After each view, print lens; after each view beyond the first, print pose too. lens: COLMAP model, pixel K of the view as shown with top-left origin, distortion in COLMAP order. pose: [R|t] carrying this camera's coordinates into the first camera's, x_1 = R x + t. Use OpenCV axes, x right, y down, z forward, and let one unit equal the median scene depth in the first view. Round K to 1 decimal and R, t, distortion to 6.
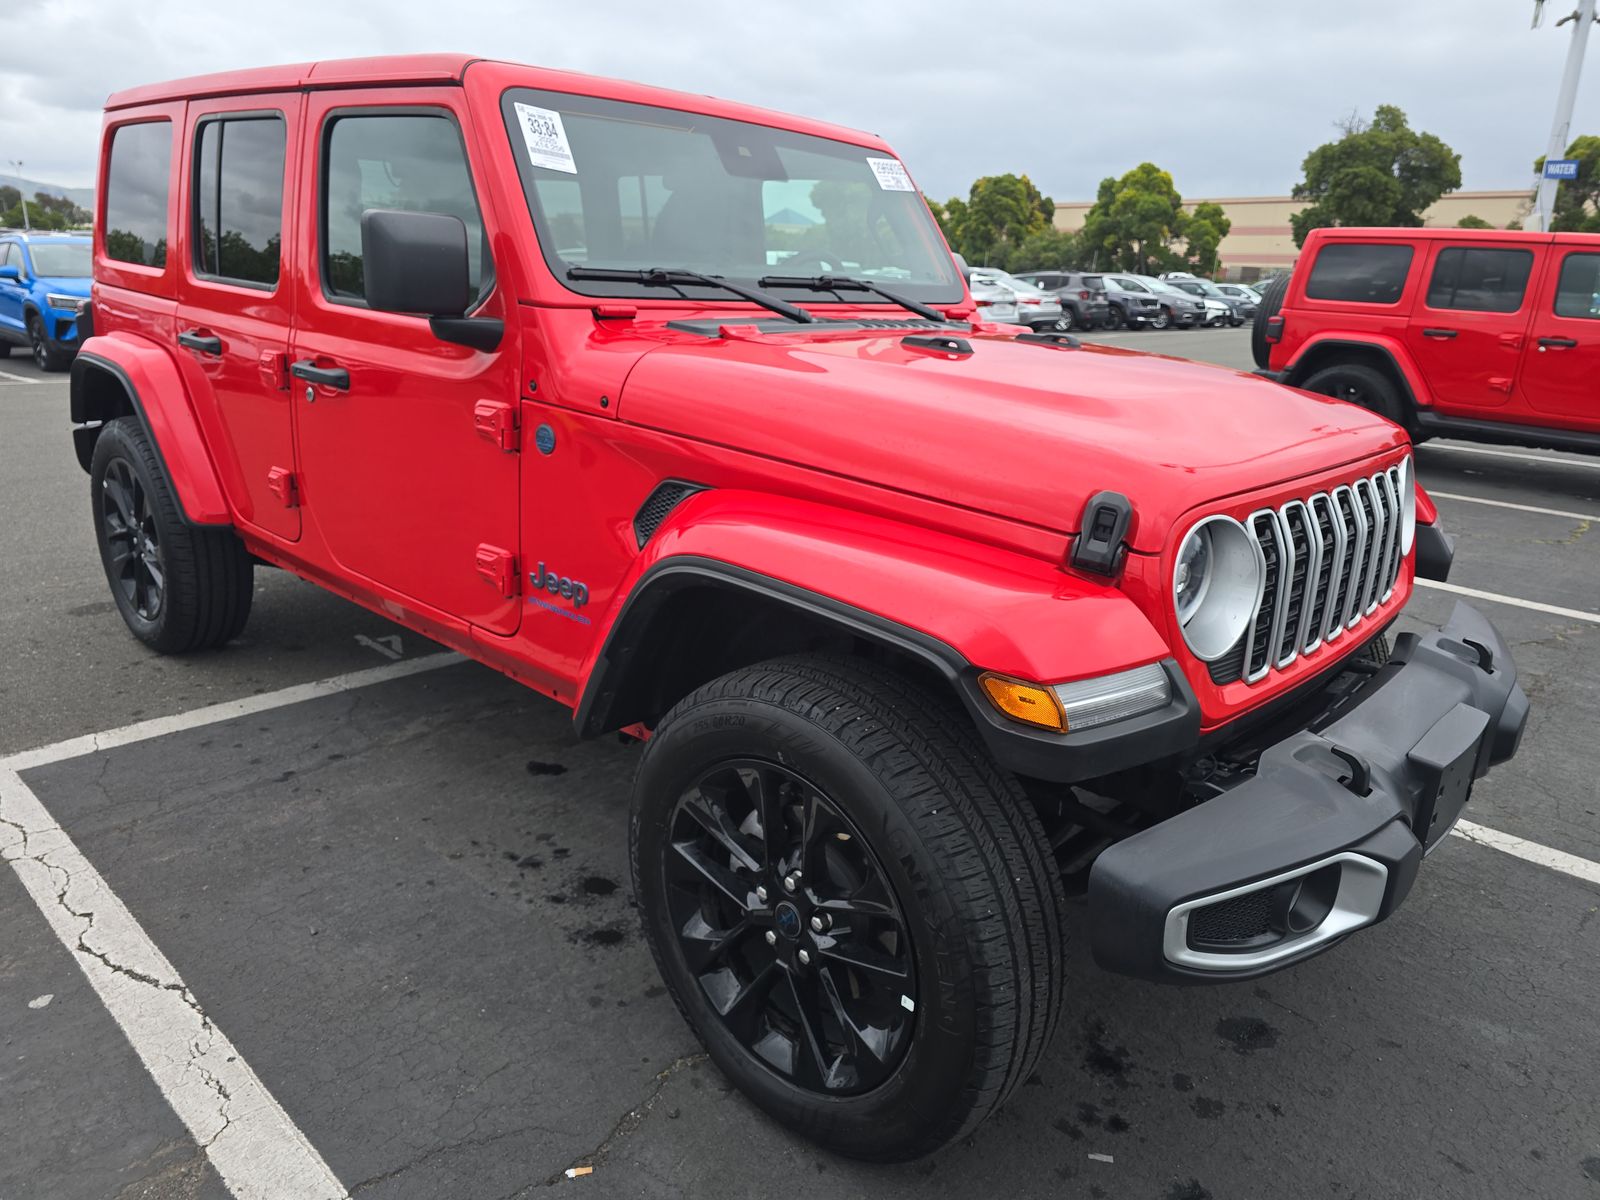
lens RADIAL K [[1082.8, 0, 799.1], [0, 1082.8, 600.6], [0, 0, 1]] dist [0.005963, 0.000491]
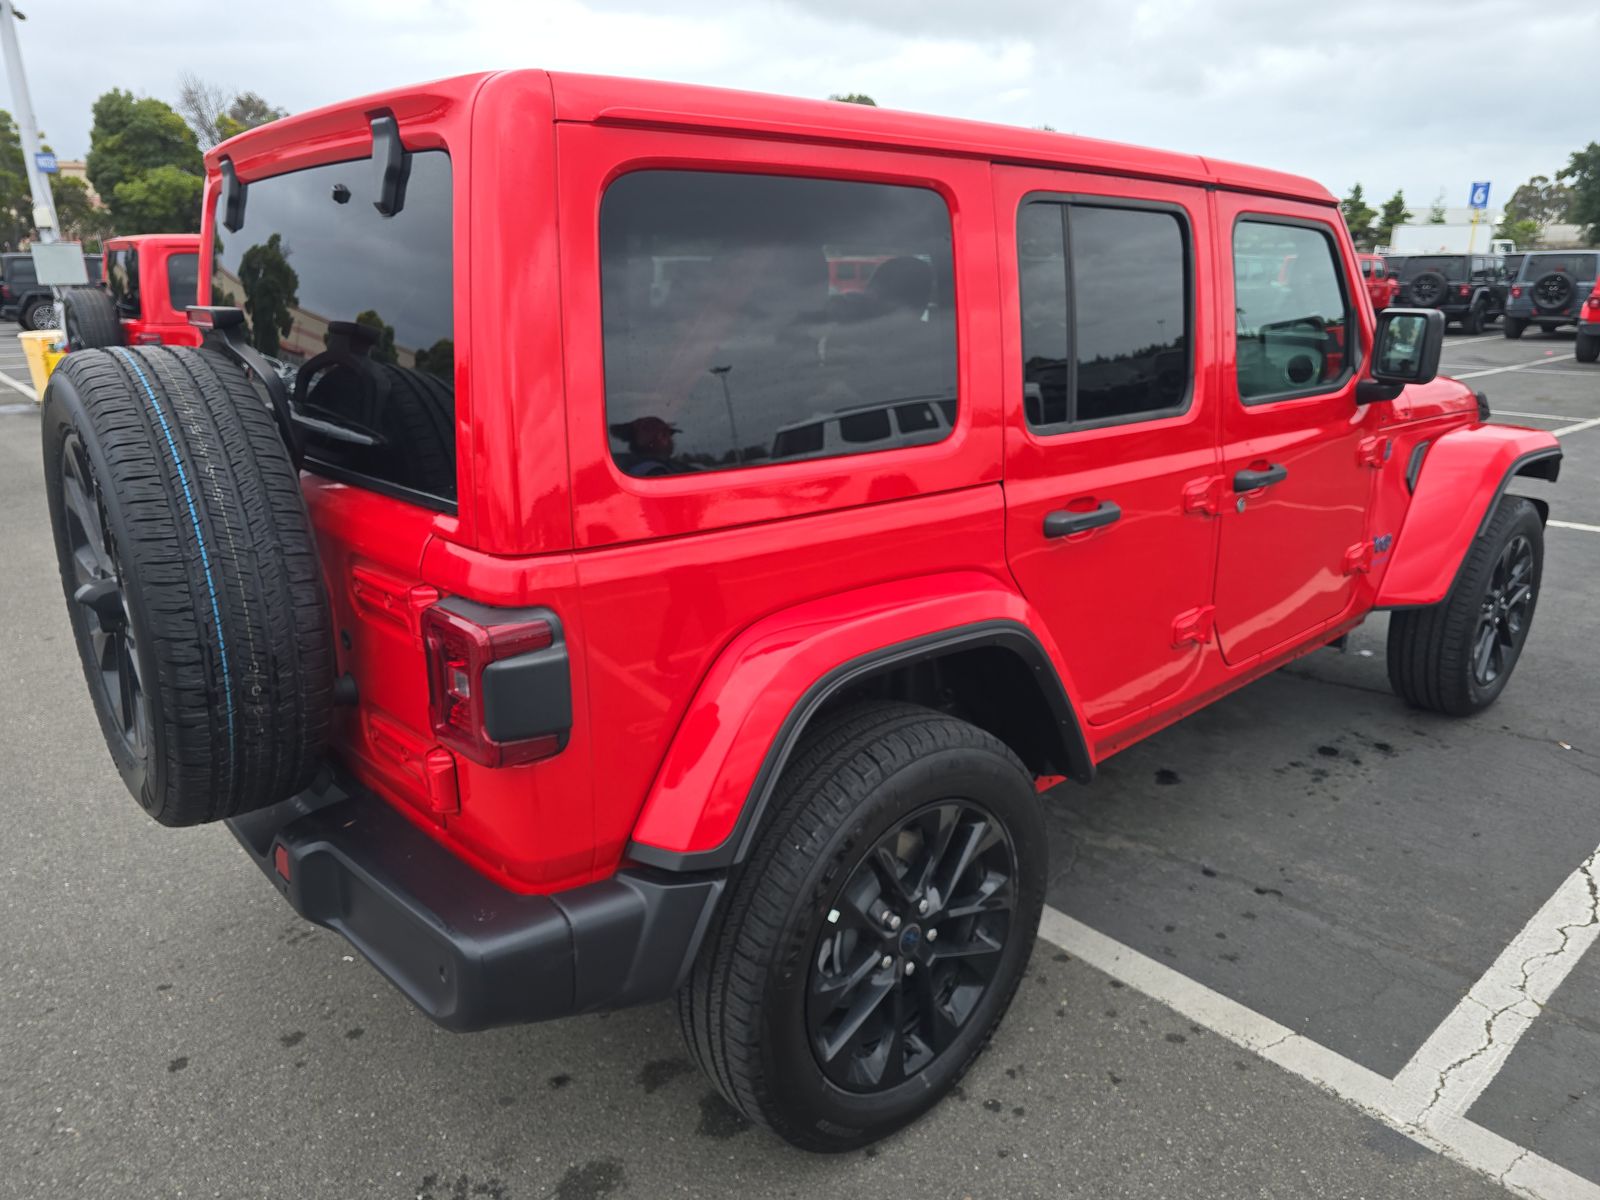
lens RADIAL K [[1082.8, 0, 811.7], [0, 1082.8, 596.1], [0, 0, 1]] dist [0.005963, 0.000491]
pose [[0.097886, -0.331001, 0.938540, -1.153799], [0.300361, 0.908917, 0.289227, -0.417436], [-0.948789, 0.253590, 0.188390, 0.979066]]
